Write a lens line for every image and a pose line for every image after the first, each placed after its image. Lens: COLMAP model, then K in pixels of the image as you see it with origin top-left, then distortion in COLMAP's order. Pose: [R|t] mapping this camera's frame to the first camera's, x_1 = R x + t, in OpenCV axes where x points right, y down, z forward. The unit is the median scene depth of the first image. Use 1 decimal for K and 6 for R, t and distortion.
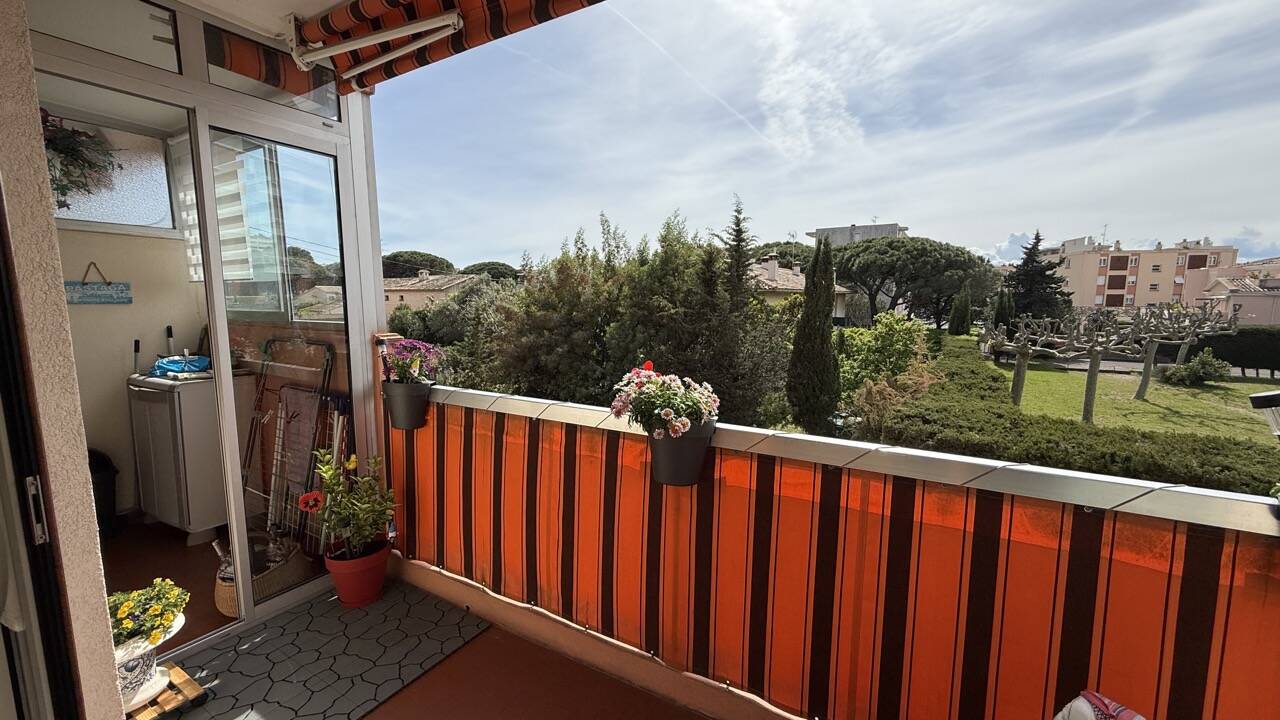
lens RADIAL K [[507.8, 0, 634.6], [0, 507.8, 361.5], [0, 0, 1]] dist [-0.000494, 0.000006]
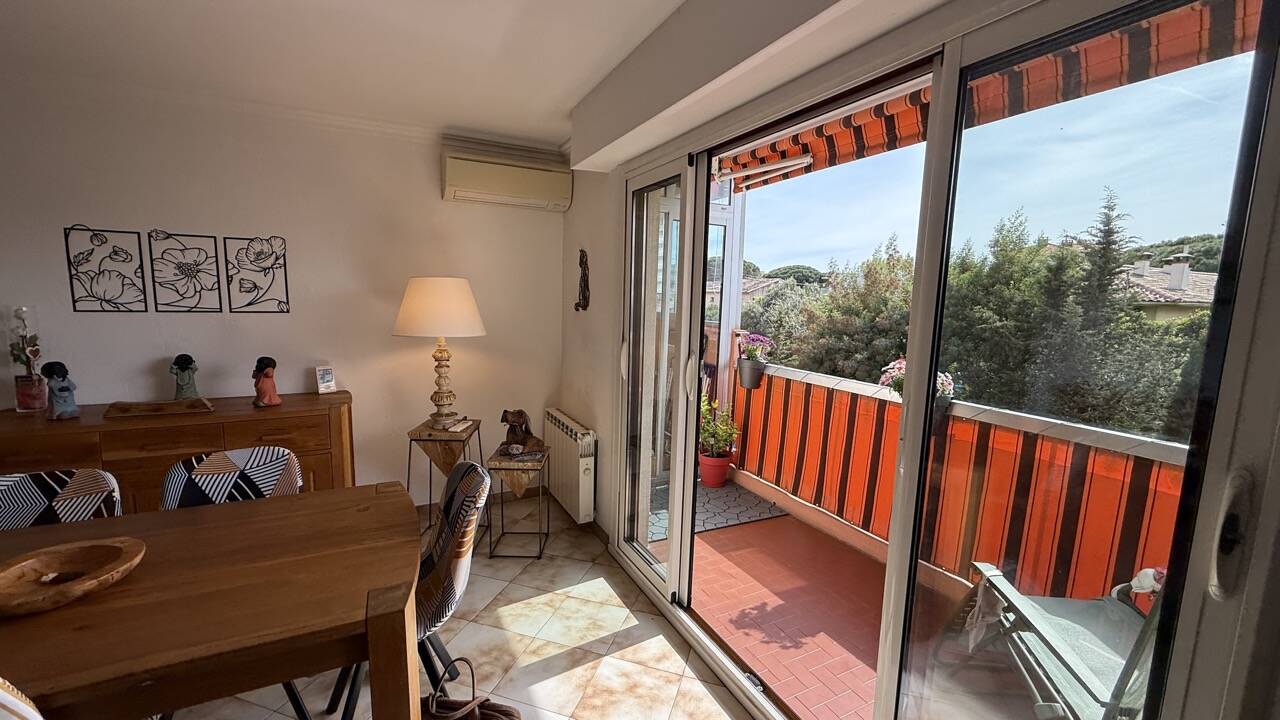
lens RADIAL K [[507.8, 0, 634.6], [0, 507.8, 361.5], [0, 0, 1]] dist [-0.000494, 0.000006]
pose [[0.840574, 0.092011, -0.533825, 0.105909], [-0.094660, 0.995256, 0.022490, 0.041303], [0.533362, 0.031627, 0.845296, -0.559178]]
